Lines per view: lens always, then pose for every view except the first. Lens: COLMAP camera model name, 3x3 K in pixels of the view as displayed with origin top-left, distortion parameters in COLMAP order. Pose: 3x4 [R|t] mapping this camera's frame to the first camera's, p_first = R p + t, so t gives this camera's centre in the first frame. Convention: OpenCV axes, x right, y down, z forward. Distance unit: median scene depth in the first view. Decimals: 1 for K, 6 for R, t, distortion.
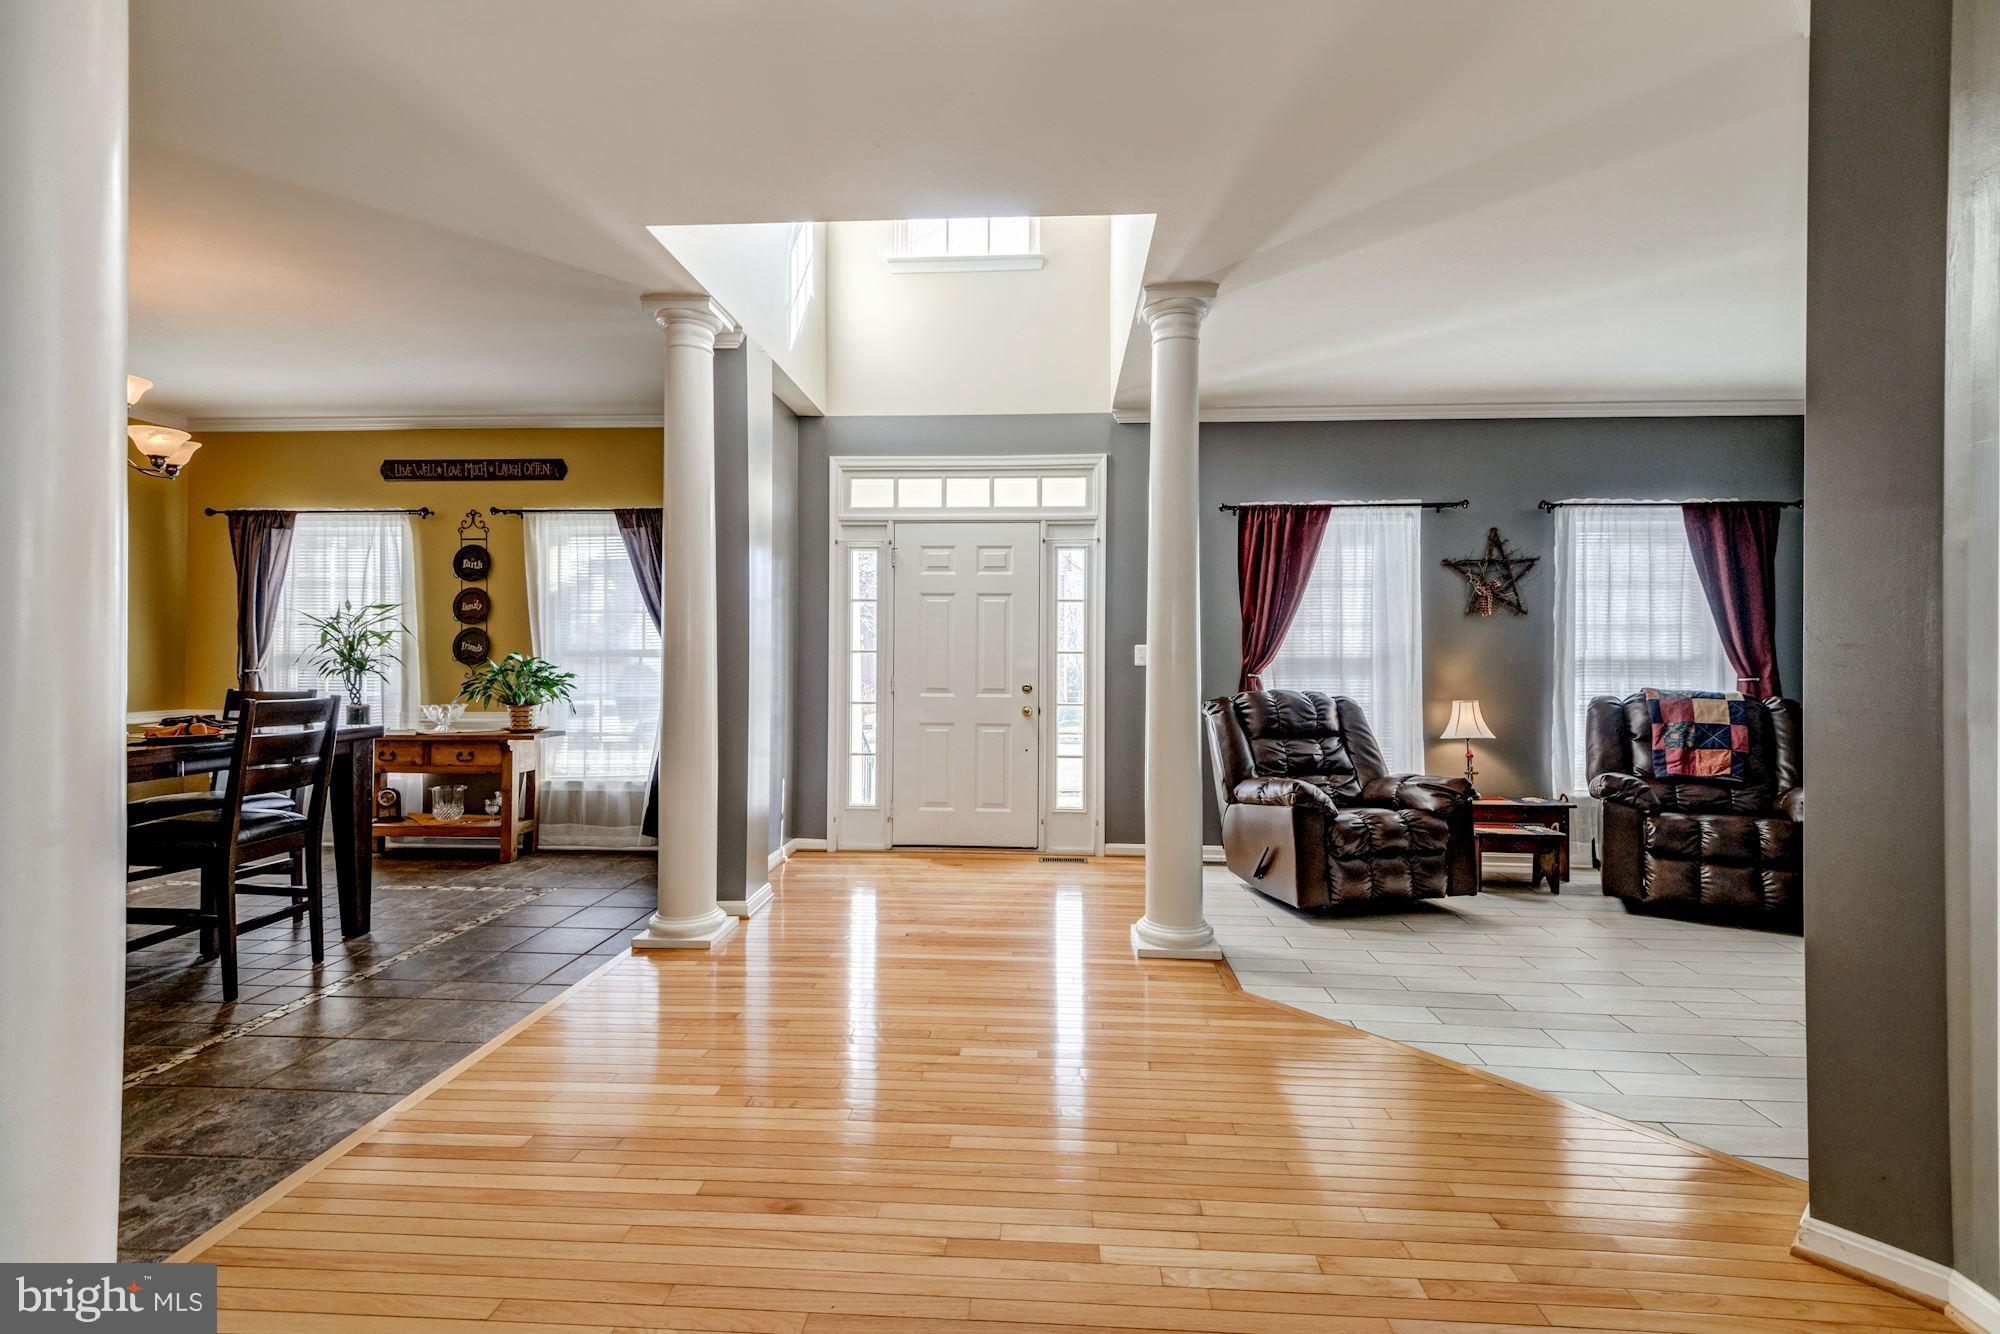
lens RADIAL K [[902.4, 0, 1014.0], [0, 902.4, 653.8], [0, 0, 1]] dist [0.022732, -0.010785]
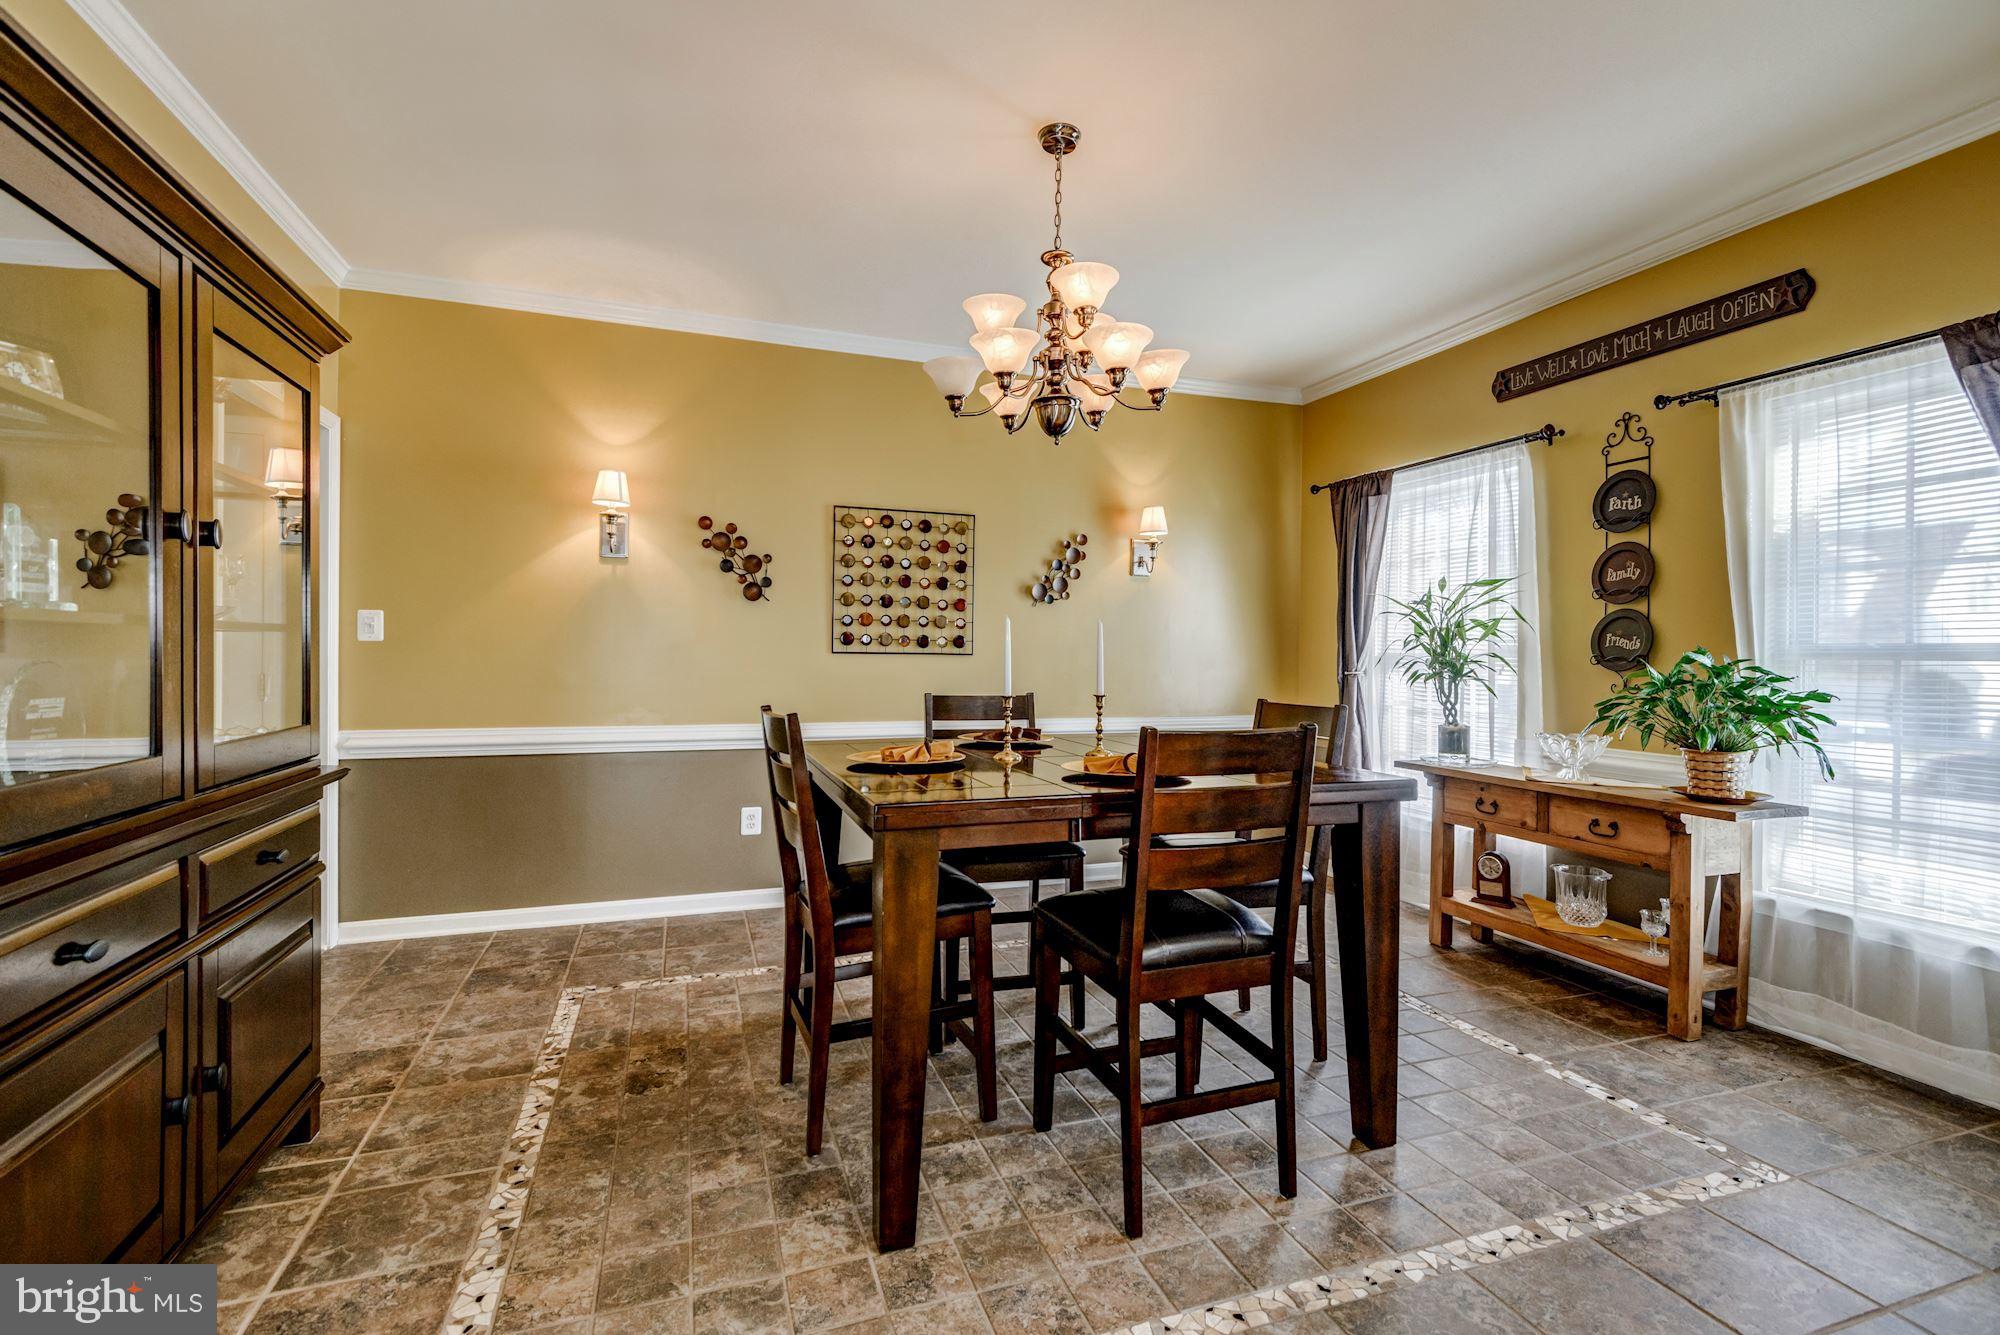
lens RADIAL K [[902.4, 0, 1008.8], [0, 902.4, 655.5], [0, 0, 1]] dist [0.022732, -0.010785]
pose [[0.382154, 0.001985, -0.924097, -0.208006], [-0.002249, 0.999997, 0.001218, 0.001902], [0.924096, 0.001613, 0.382157, 0.419371]]
